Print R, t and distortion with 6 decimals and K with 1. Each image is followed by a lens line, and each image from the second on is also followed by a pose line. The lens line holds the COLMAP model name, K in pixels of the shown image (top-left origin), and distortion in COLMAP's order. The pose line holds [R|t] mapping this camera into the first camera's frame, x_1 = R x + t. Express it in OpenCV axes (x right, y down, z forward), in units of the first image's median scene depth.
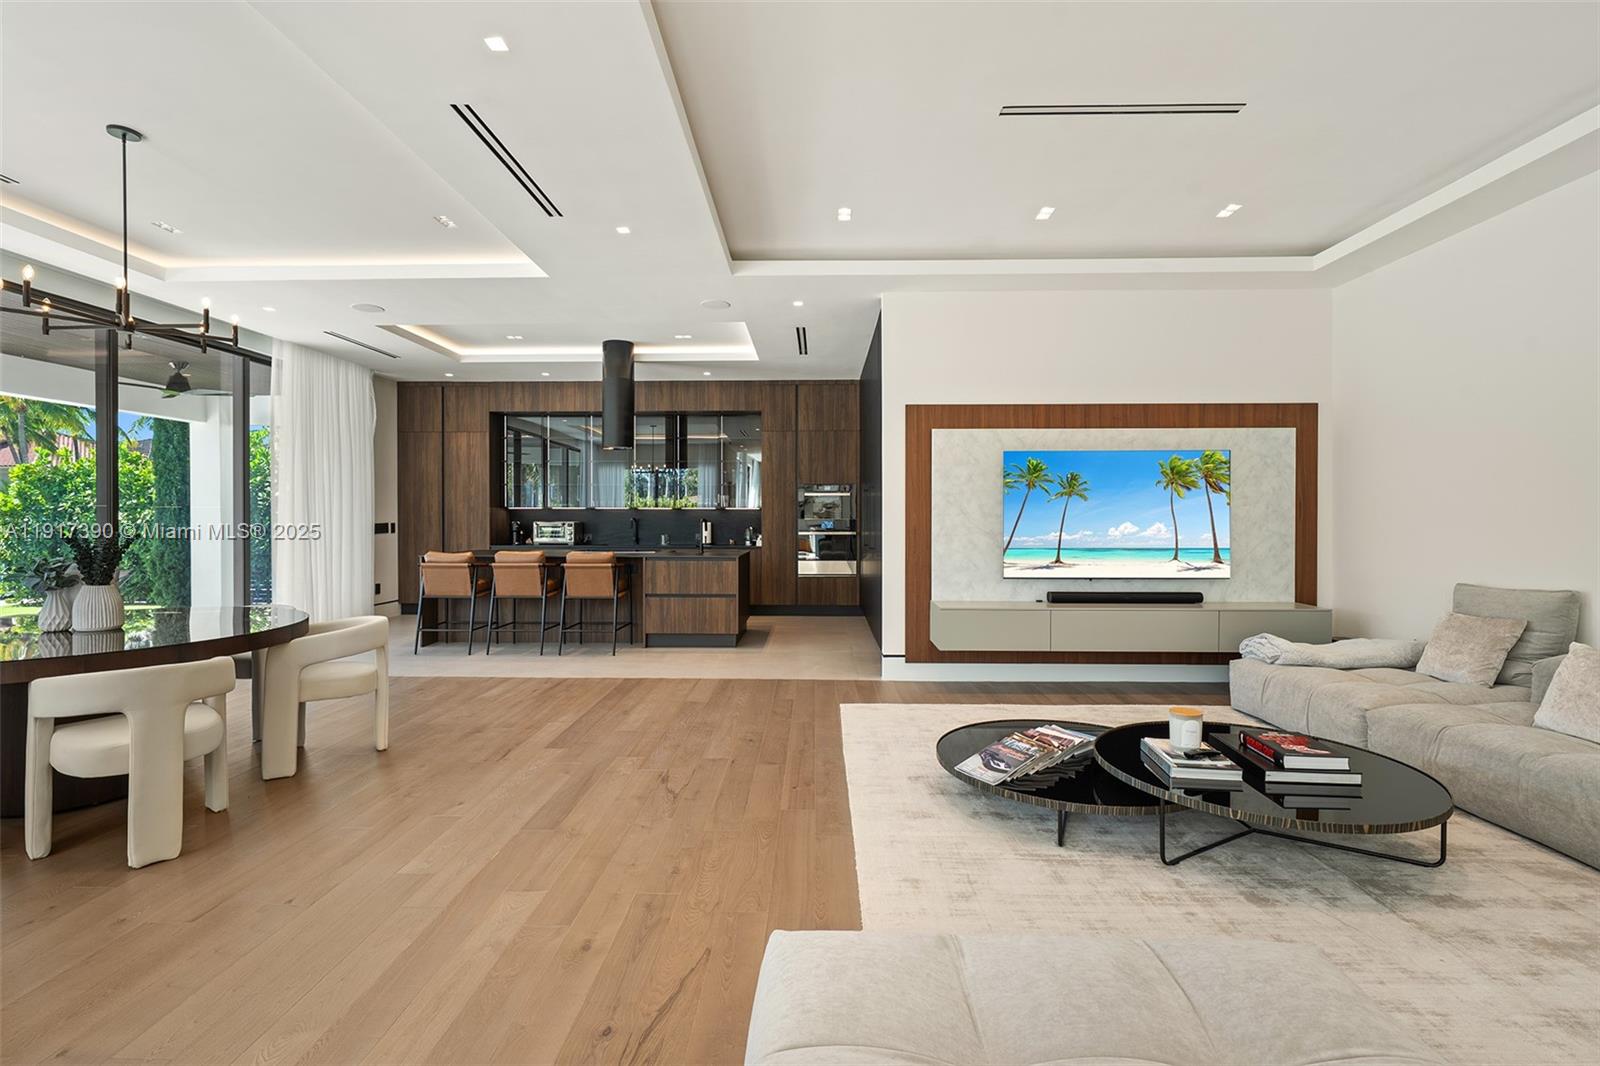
lens RADIAL K [[719.4, 0, 794.5], [0, 719.4, 522.5], [0, 0, 1]] dist [-0.000919, 0.000108]
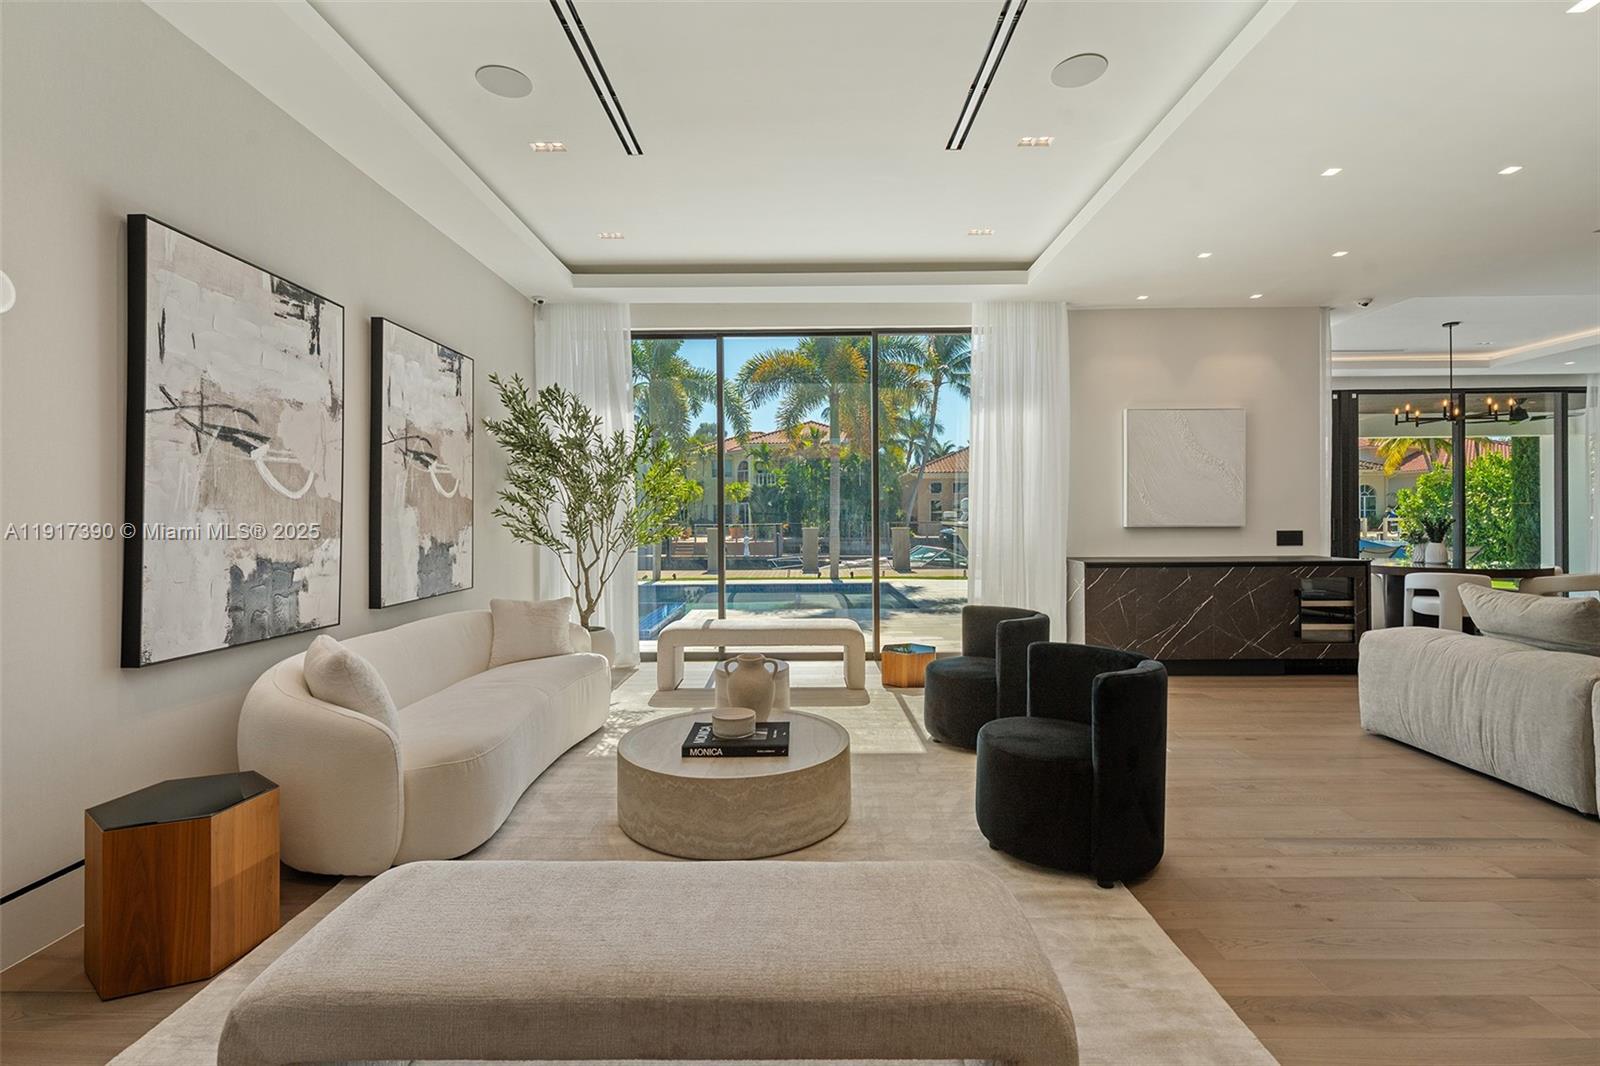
lens RADIAL K [[719.4, 0, 820.5], [0, 719.4, 504.1], [0, 0, 1]] dist [-0.000919, 0.000108]
pose [[0.039352, -0.017042, -0.999080, 0.478861], [-0.000920, 0.999854, -0.017092, 0.003952], [0.999225, 0.001592, 0.039331, -0.399243]]
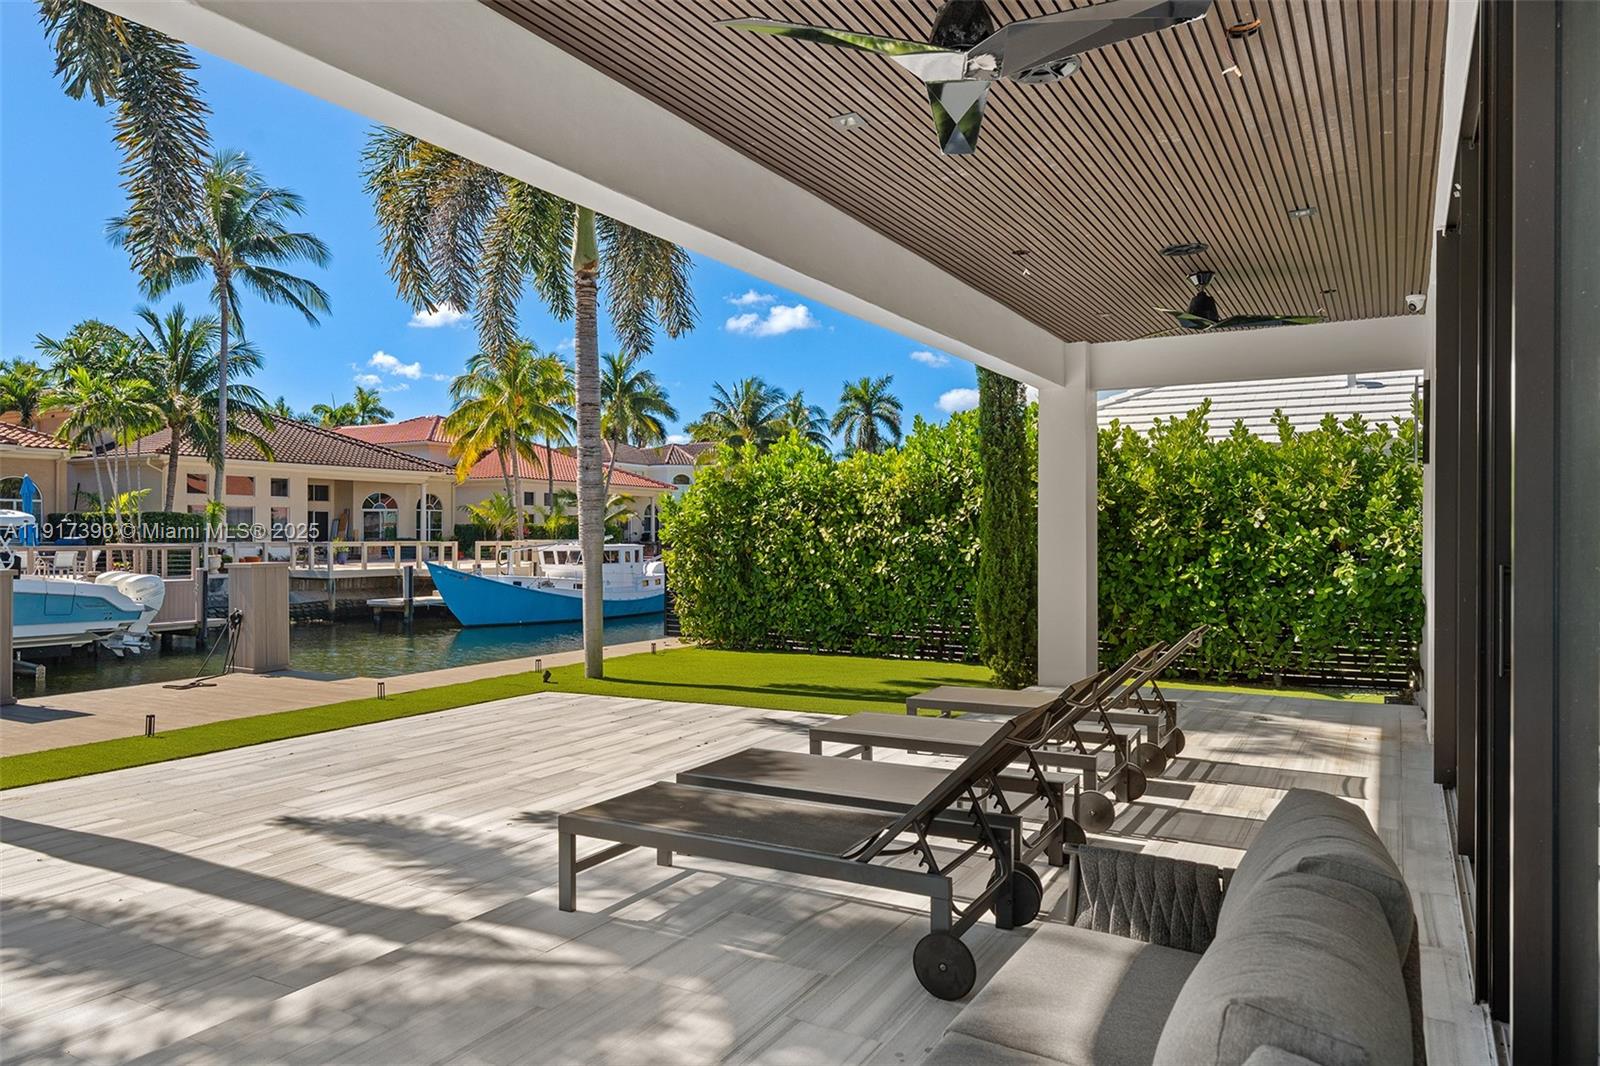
lens RADIAL K [[1038.6, 0, 791.3], [0, 1038.6, 536.9], [0, 0, 1]] dist [0.003444, 0.001977]
pose [[0.881795, 0.002777, -0.471625, -0.771217], [-0.005284, 0.999978, -0.003991, -0.000691], [0.471604, 0.006012, 0.881790, 0.086845]]
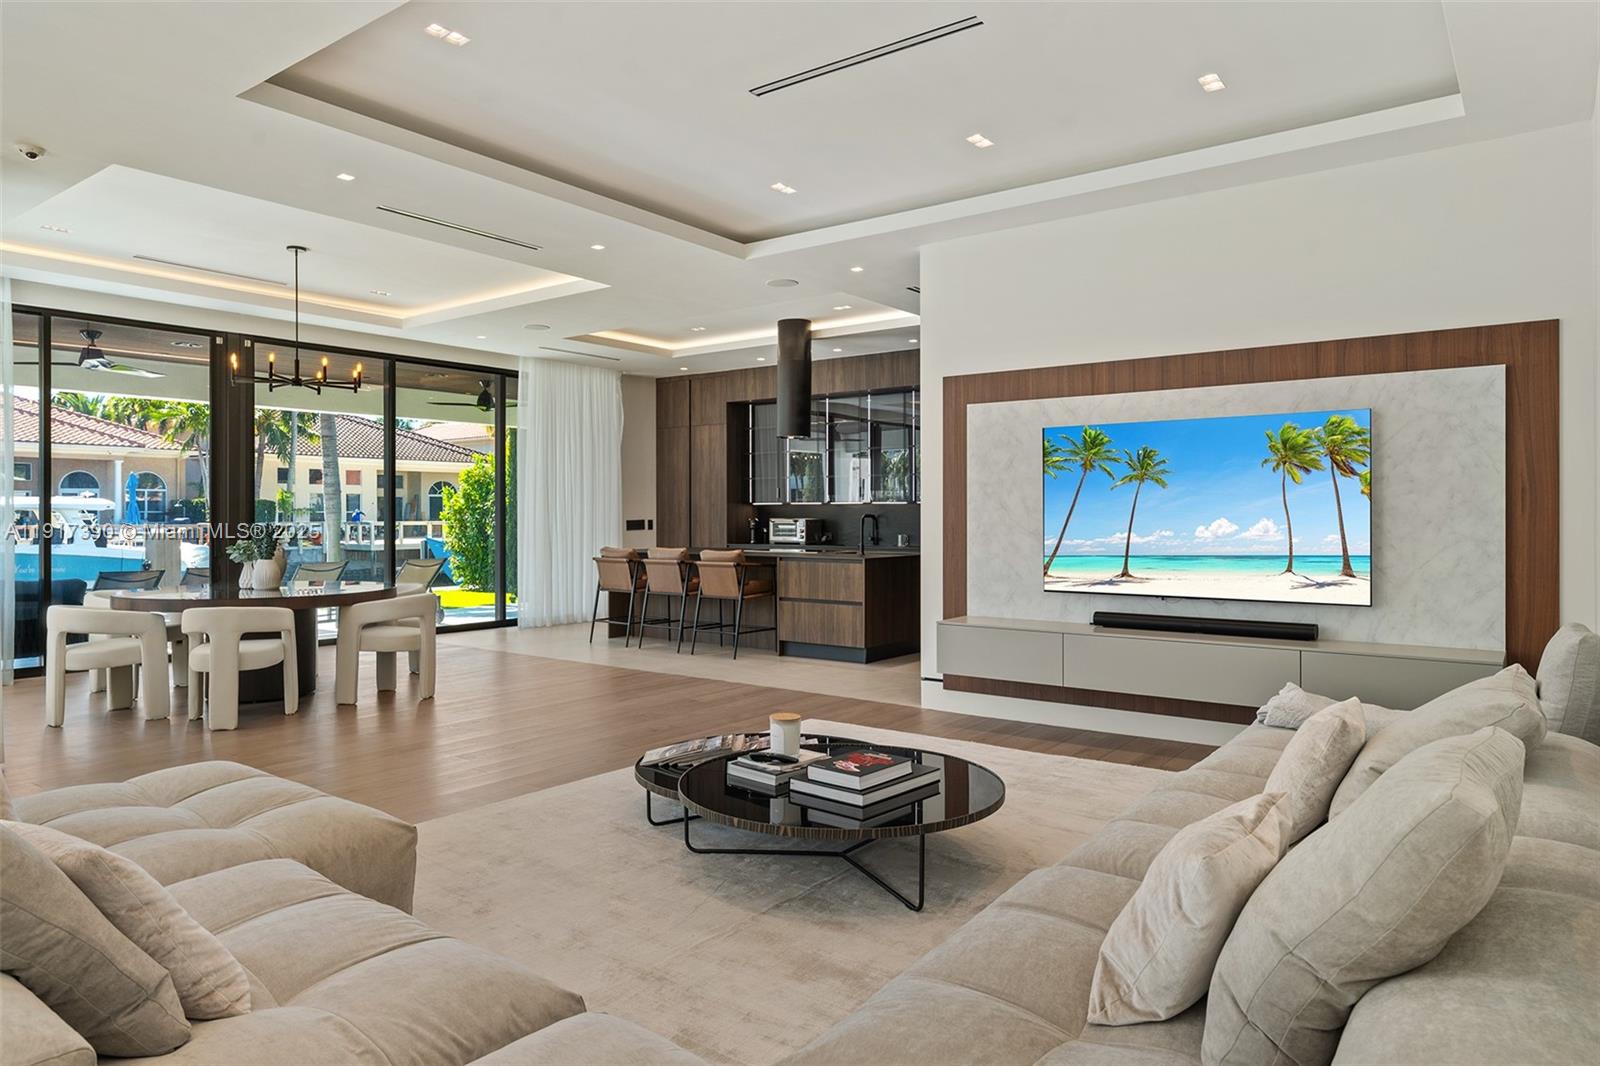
lens RADIAL K [[996.5, 0, 793.3], [0, 996.5, 518.3], [0, 0, 1]] dist [0.006900, -0.001500]
pose [[0.817469, 0.000817, -0.575971, 0.480882], [-0.002361, 0.999995, -0.001933, 0.001033], [0.575967, 0.002940, 0.817468, -0.026909]]
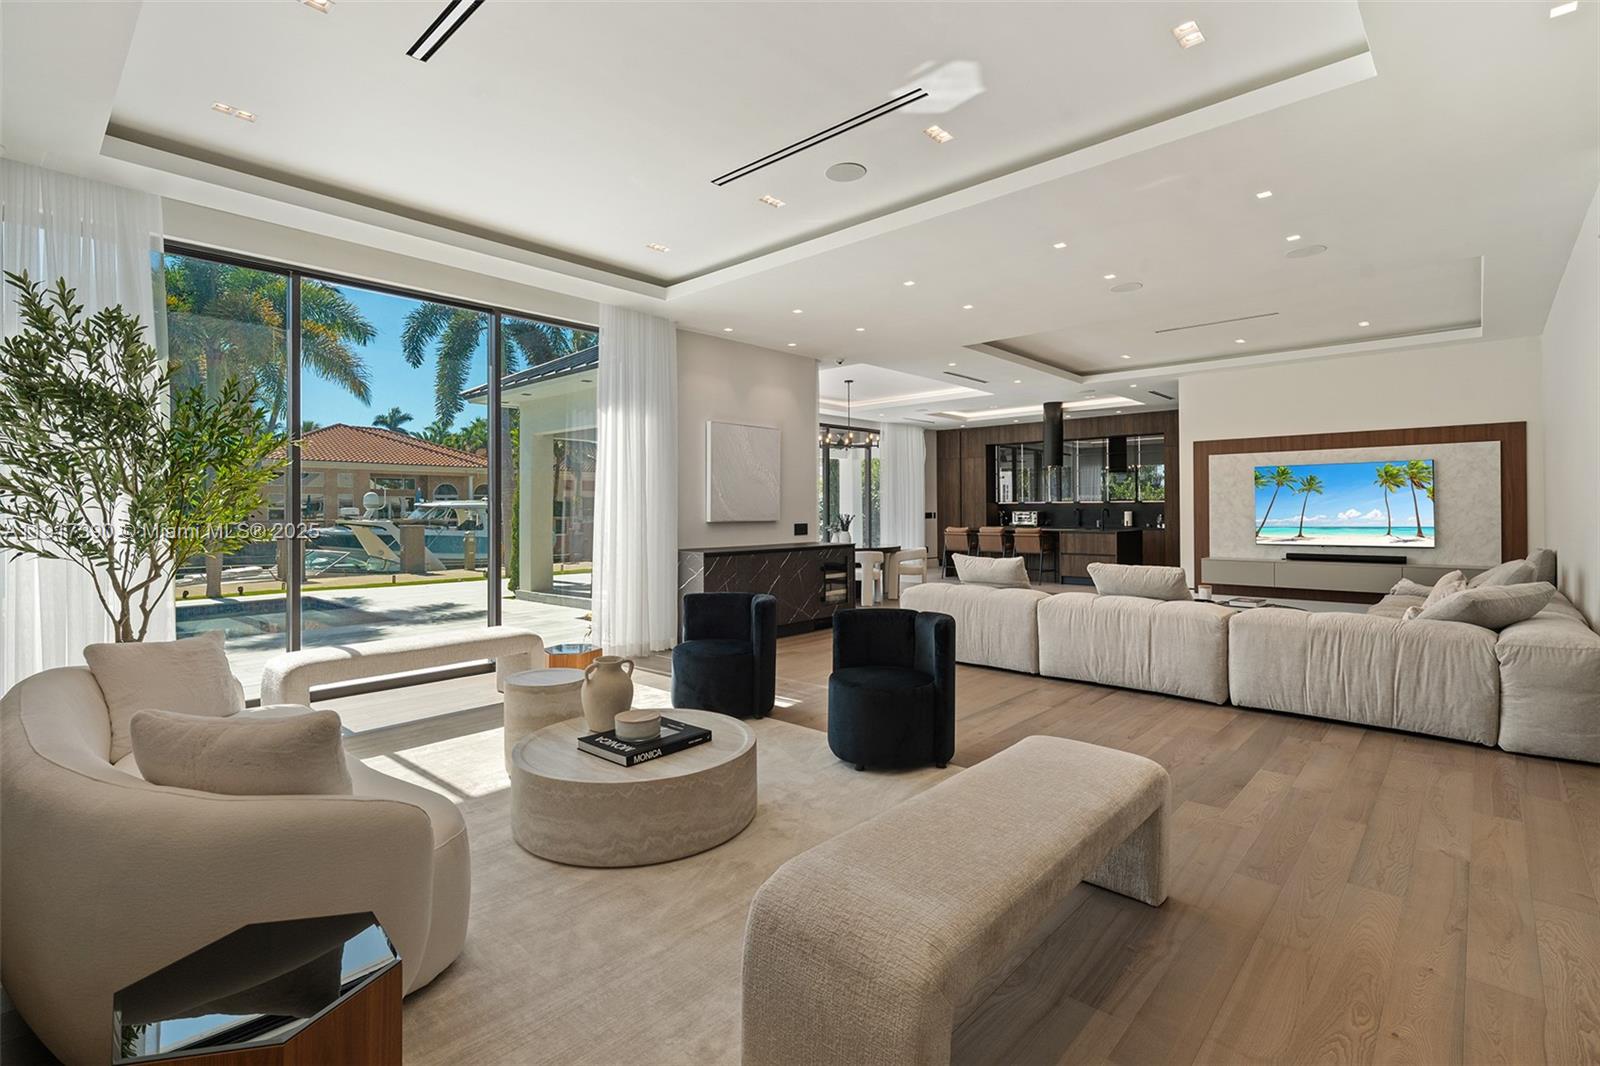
lens RADIAL K [[719.4, 0, 800.1], [0, 719.4, 512.1], [0, 0, 1]] dist [-0.000919, 0.000108]
pose [[0.759047, -0.003591, -0.651026, 0.398573], [0.001881, 0.999993, -0.003323, 0.005487], [0.651033, 0.001297, 0.759048, -0.651670]]
